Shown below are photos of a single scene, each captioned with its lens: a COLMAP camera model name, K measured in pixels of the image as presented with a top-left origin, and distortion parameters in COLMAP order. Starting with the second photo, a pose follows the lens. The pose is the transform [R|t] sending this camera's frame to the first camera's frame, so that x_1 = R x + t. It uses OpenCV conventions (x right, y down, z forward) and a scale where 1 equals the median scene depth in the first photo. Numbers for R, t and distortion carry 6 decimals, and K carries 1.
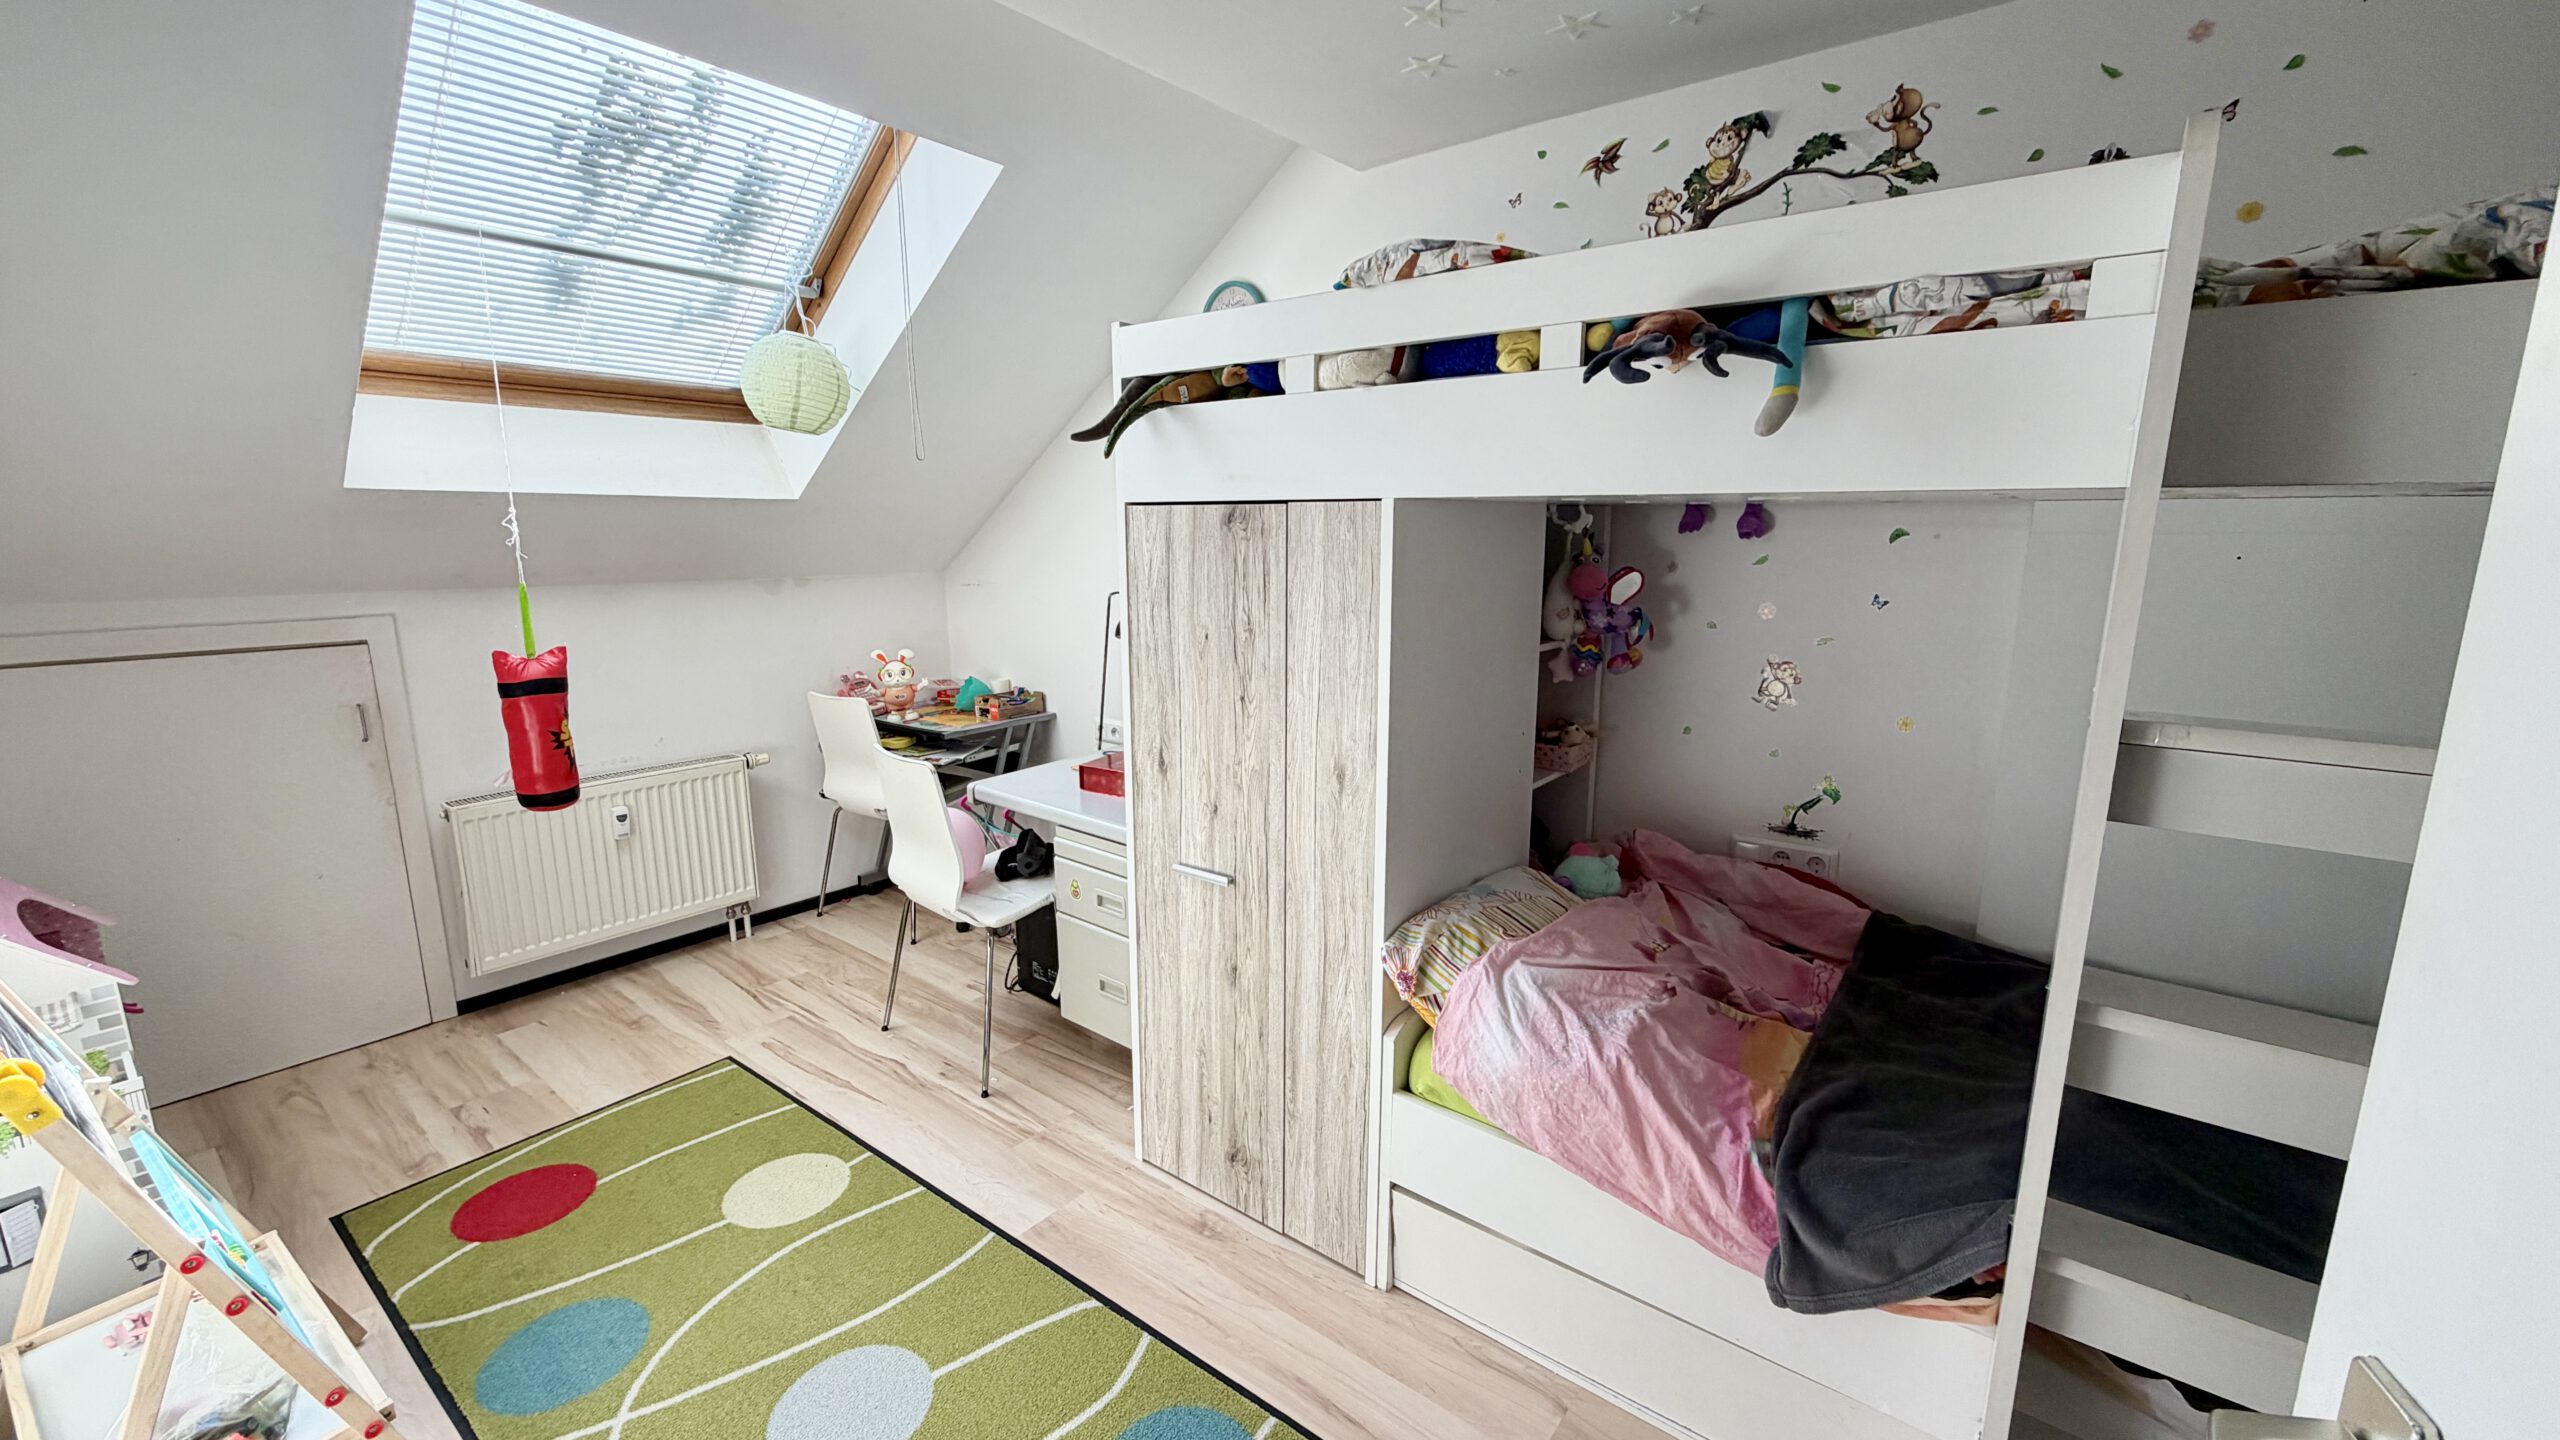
lens RADIAL K [[1022.8, 0, 1287.1], [0, 1022.8, 719.8], [0, 0, 1]] dist [0.000166, 0.000194]
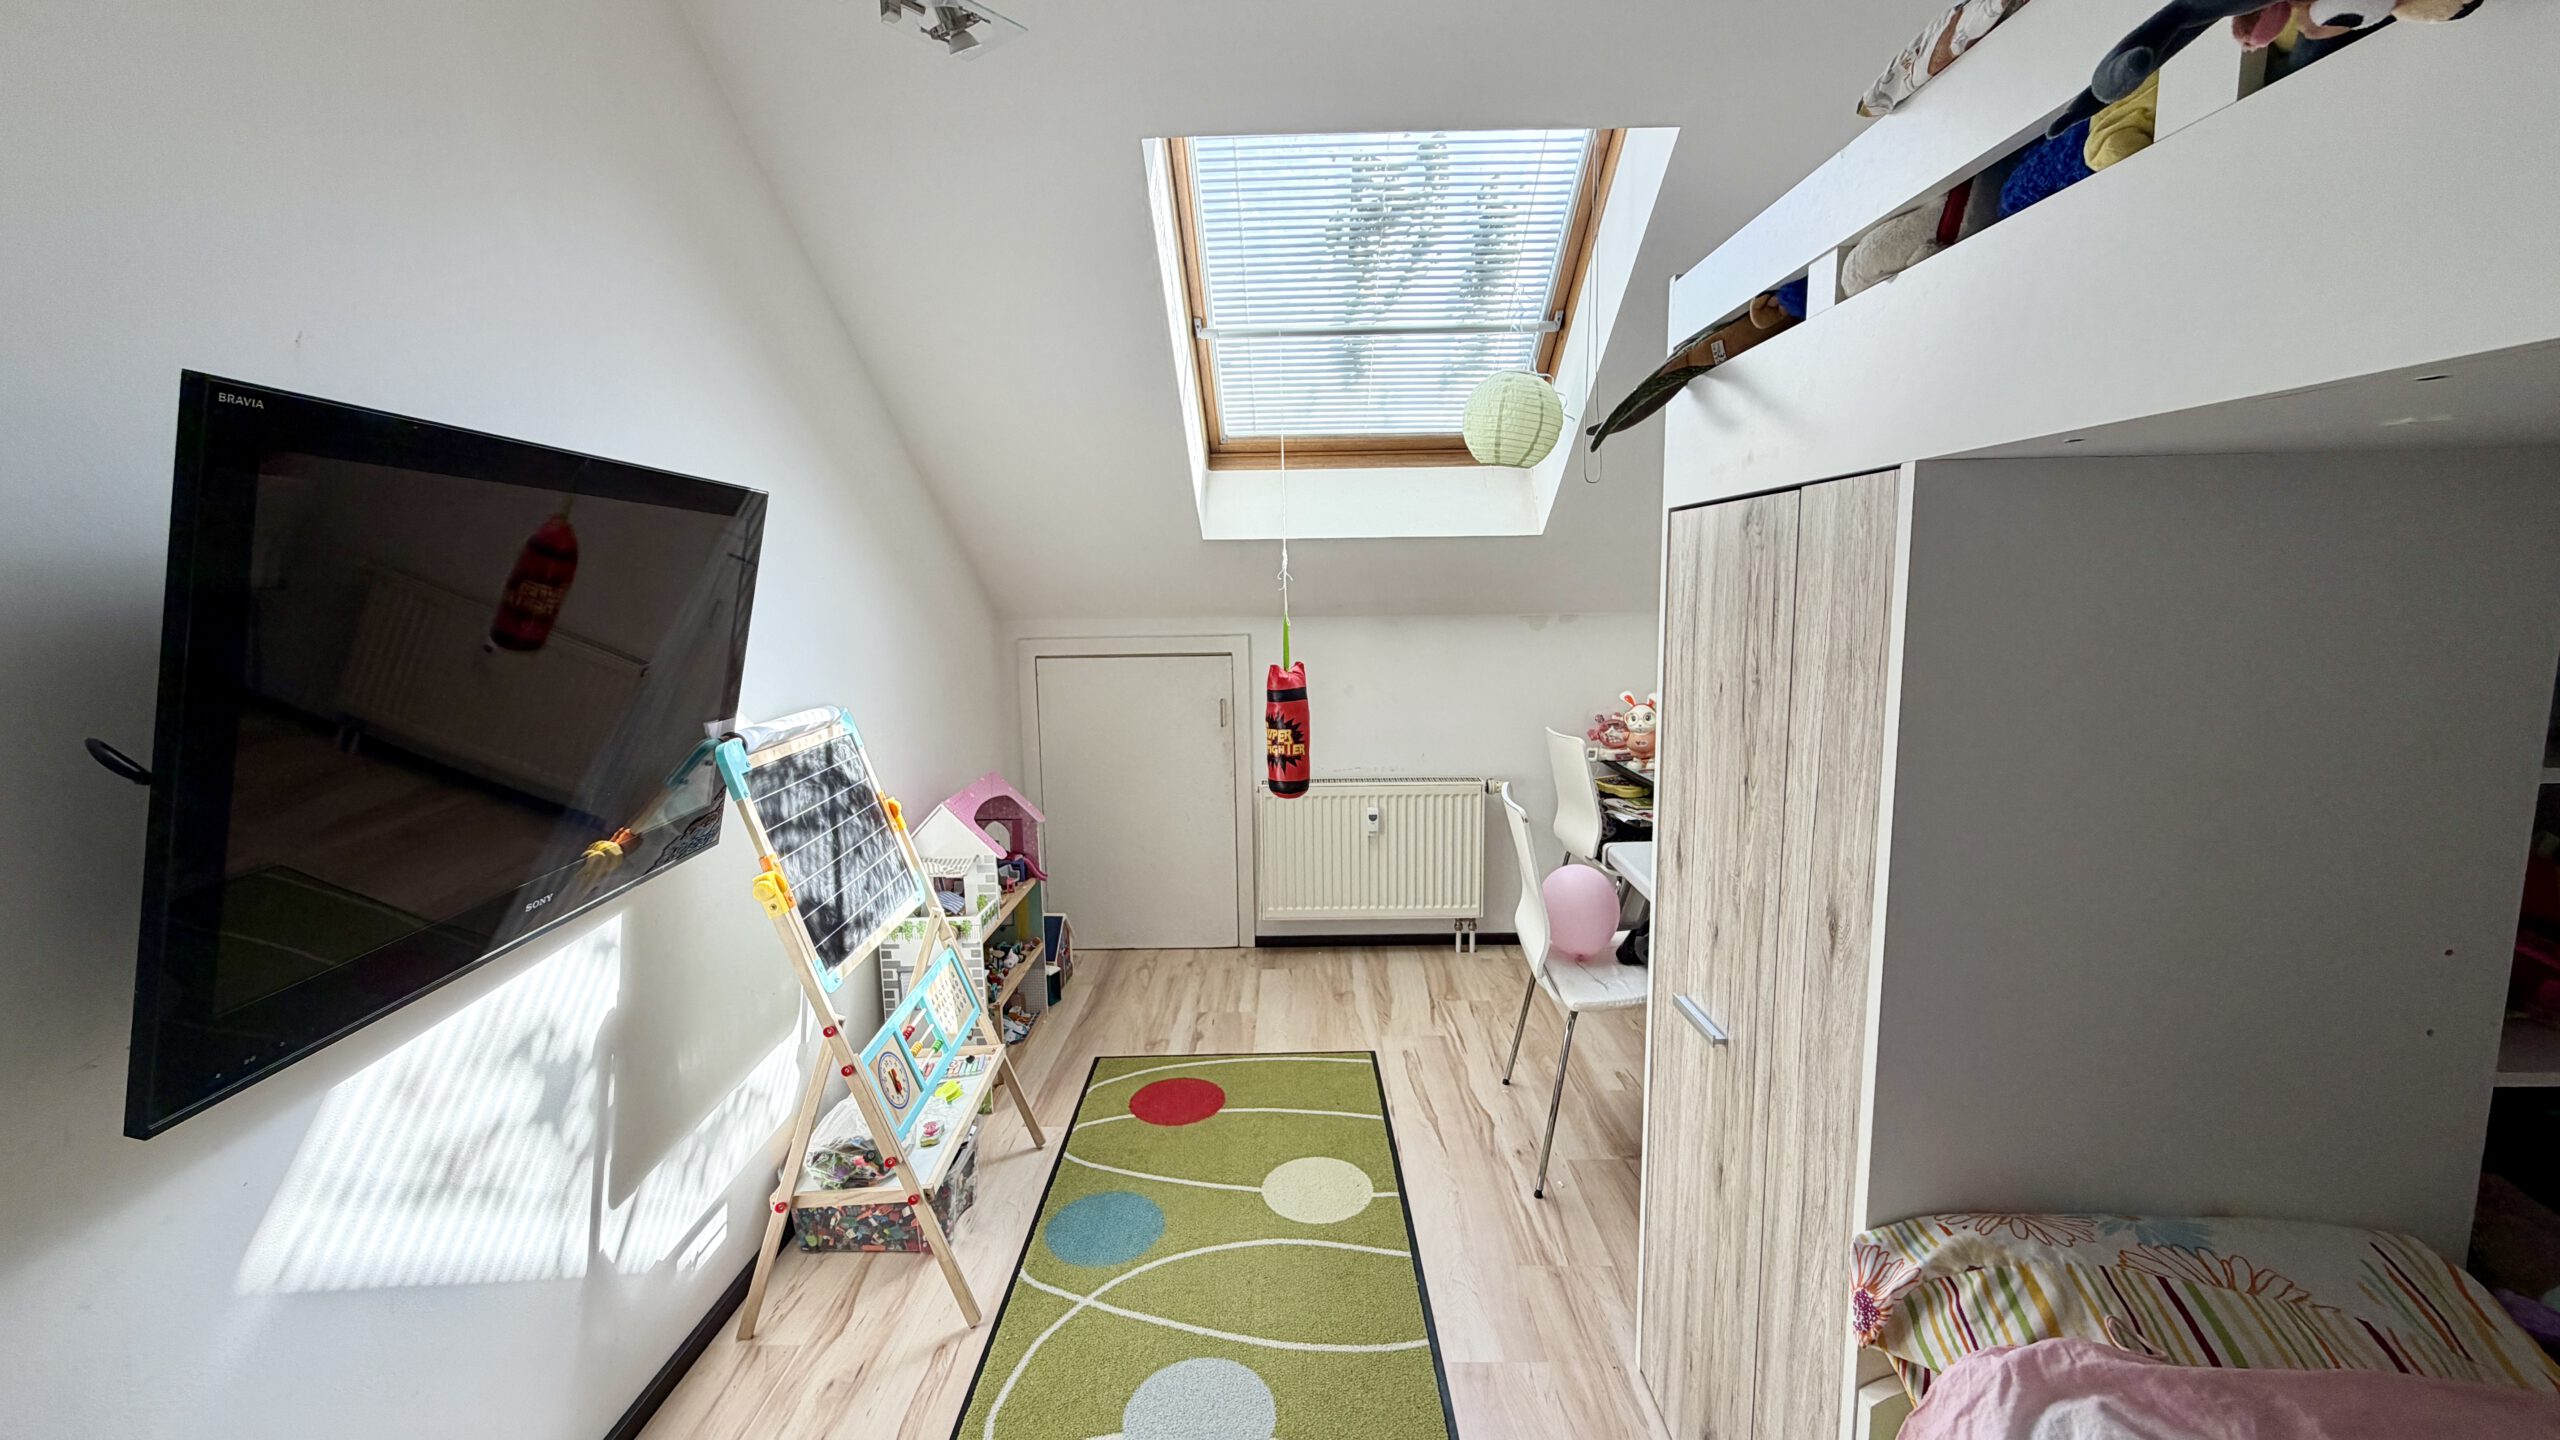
lens RADIAL K [[1022.8, 0, 1269.5], [0, 1022.8, 721.8], [0, 0, 1]] dist [0.000166, 0.000194]
pose [[0.593162, 0.096816, -0.799241, 0.257462], [-0.133392, 0.990840, 0.021028, -0.026393], [0.793956, 0.094139, 0.600643, 0.279127]]
